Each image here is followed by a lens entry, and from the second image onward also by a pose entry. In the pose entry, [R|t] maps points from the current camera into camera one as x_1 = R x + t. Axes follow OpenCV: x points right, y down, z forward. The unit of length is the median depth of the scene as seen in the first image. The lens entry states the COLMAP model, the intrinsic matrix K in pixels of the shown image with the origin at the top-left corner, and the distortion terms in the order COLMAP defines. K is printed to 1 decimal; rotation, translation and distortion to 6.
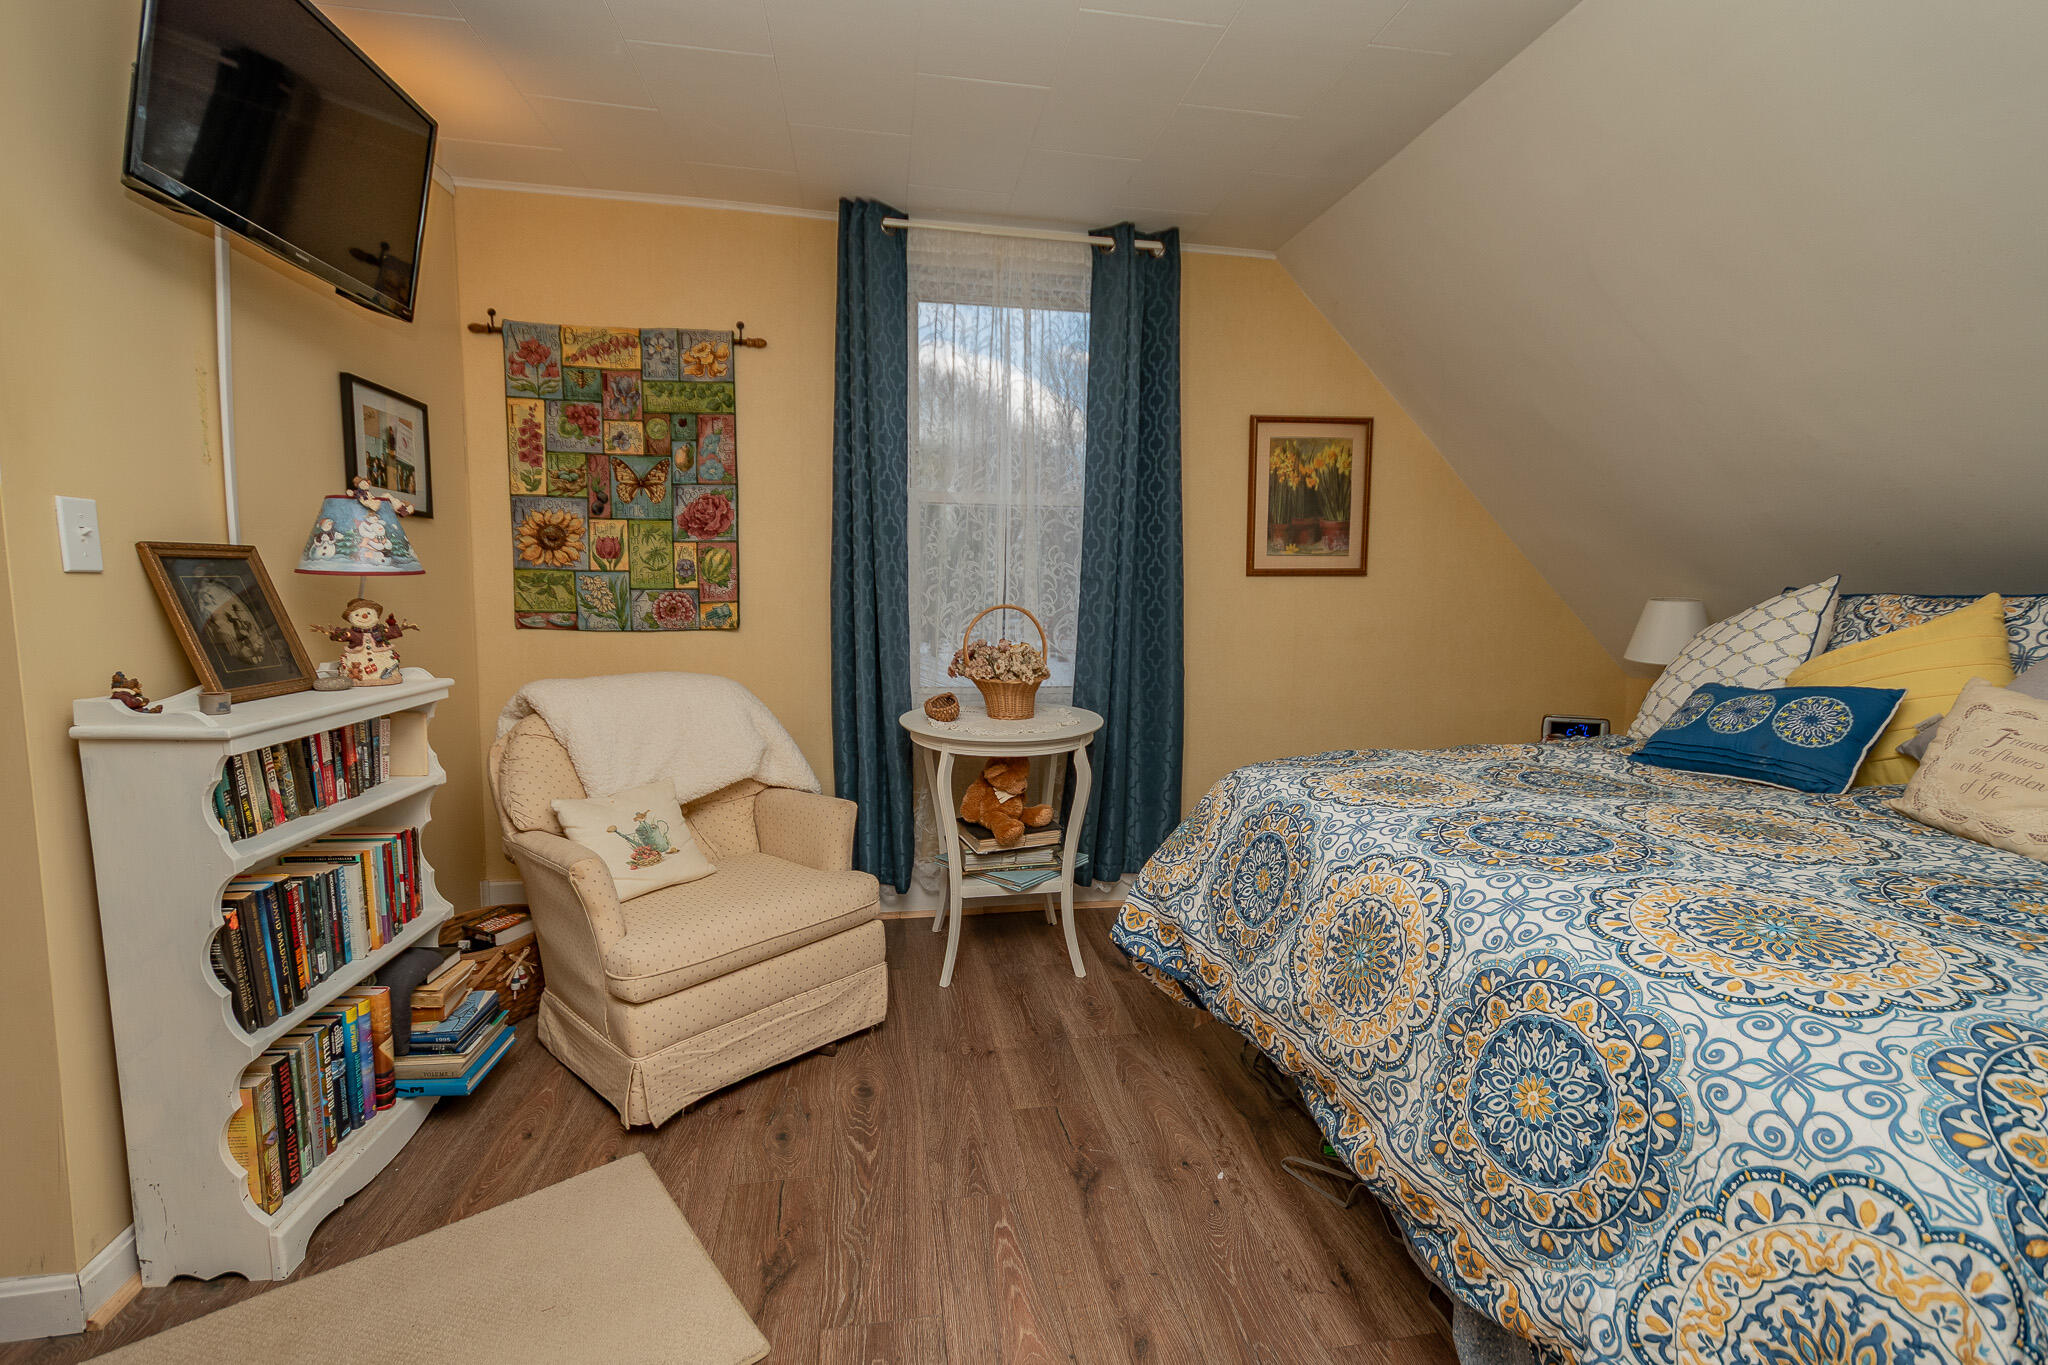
lens RADIAL K [[909.8, 0, 1024.0], [0, 909.8, 682.5], [0, 0, 1]] dist [0.022319, -0.009891]
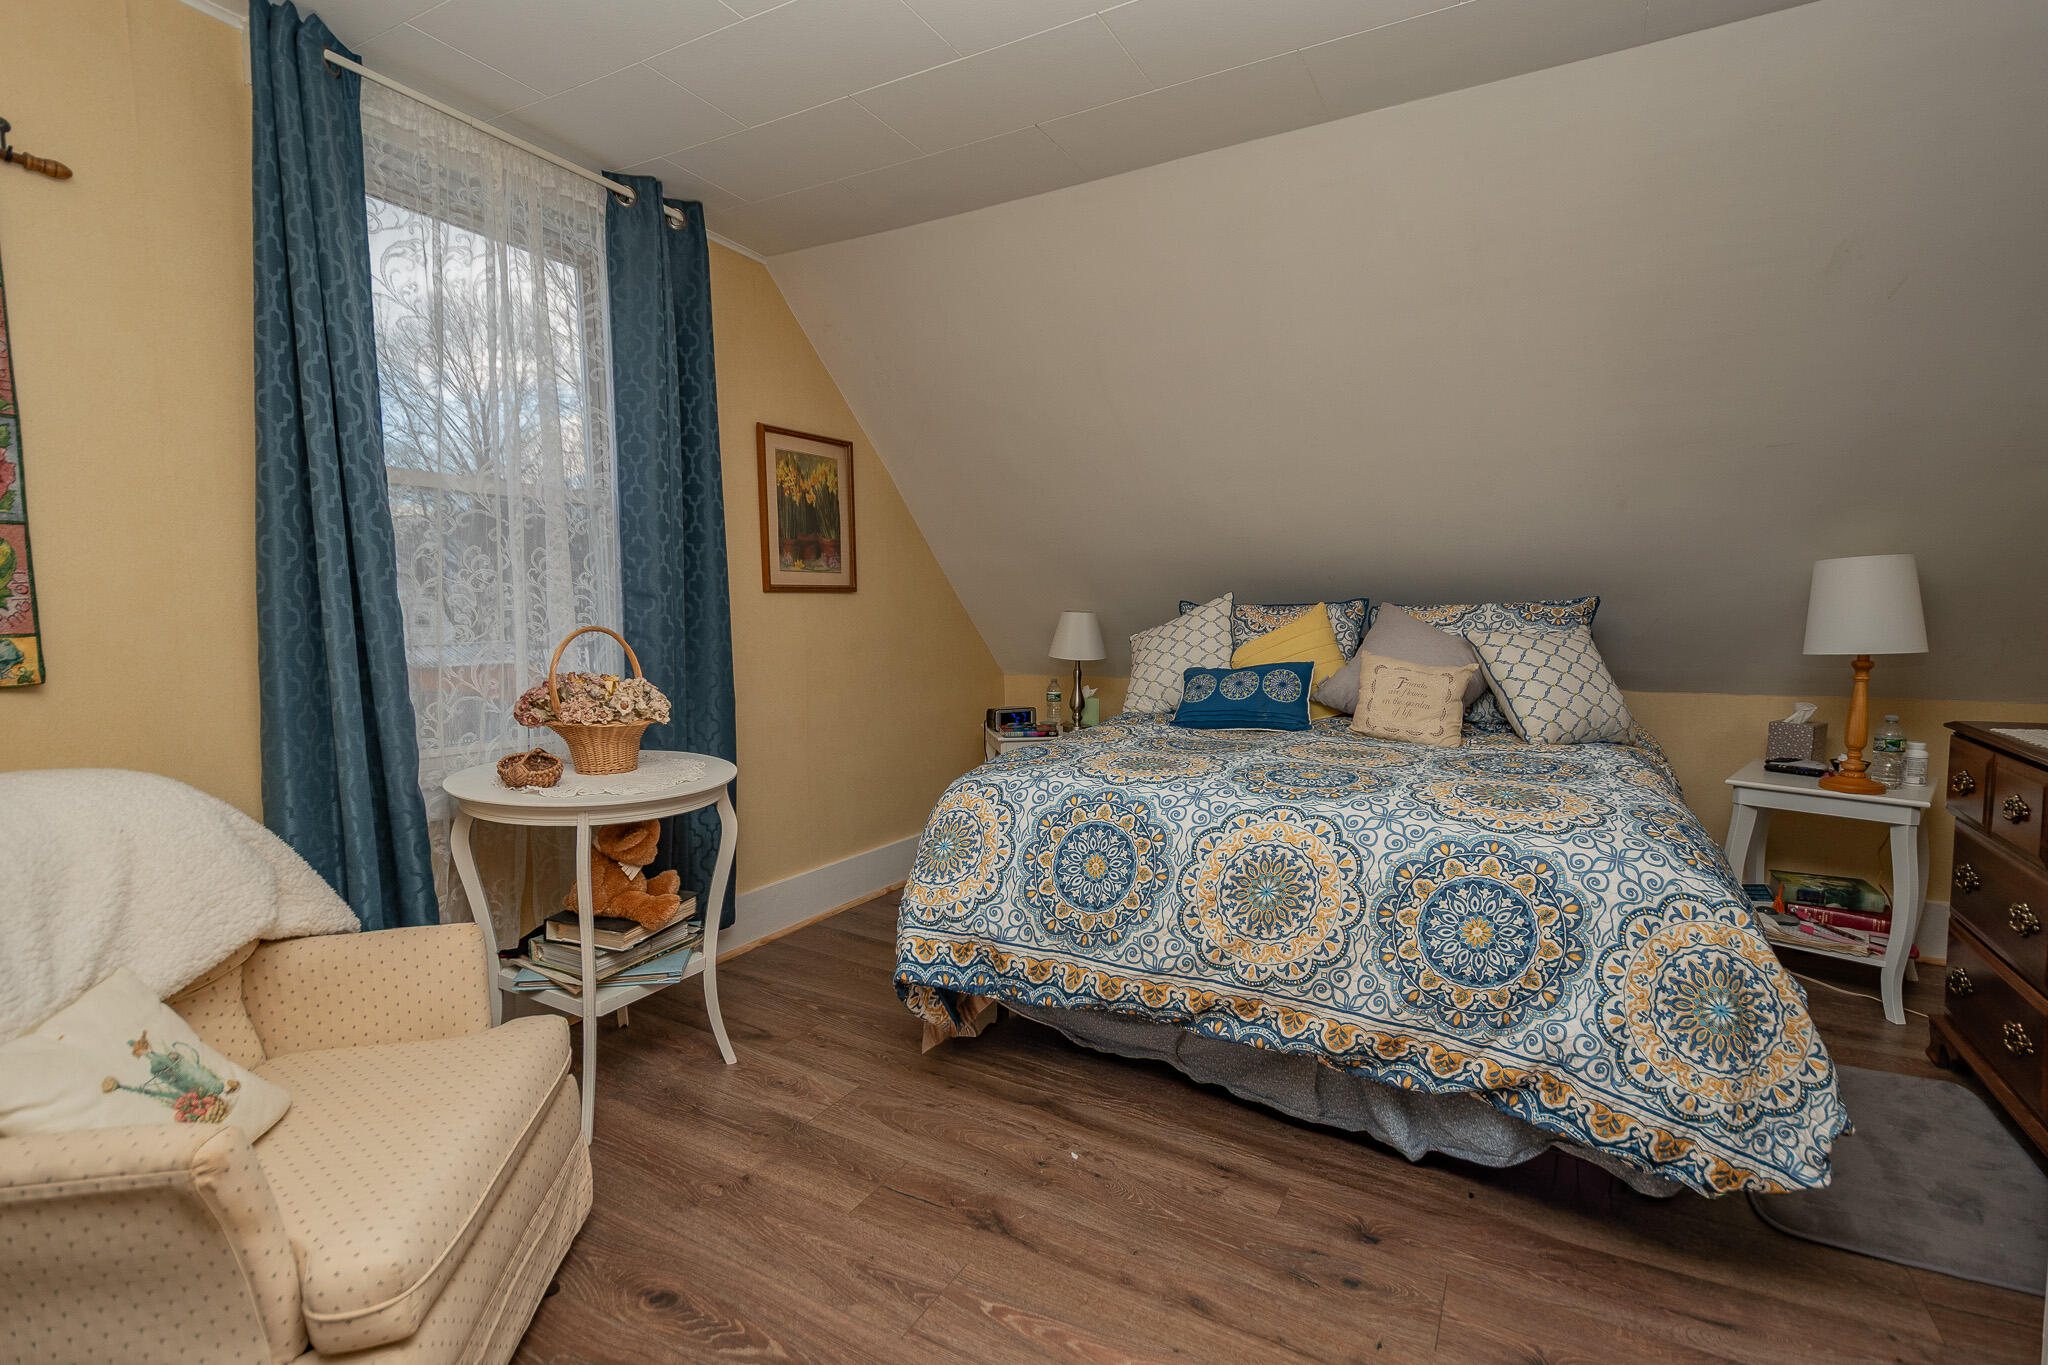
lens RADIAL K [[934.5, 0, 1040.8], [0, 934.5, 684.9], [0, 0, 1]] dist [0.025633, -0.011048]
pose [[0.636116, -0.073269, 0.768107, -0.617412], [0.090328, 0.995708, 0.020173, -0.028080], [-0.766288, 0.056550, 0.640004, 0.312793]]
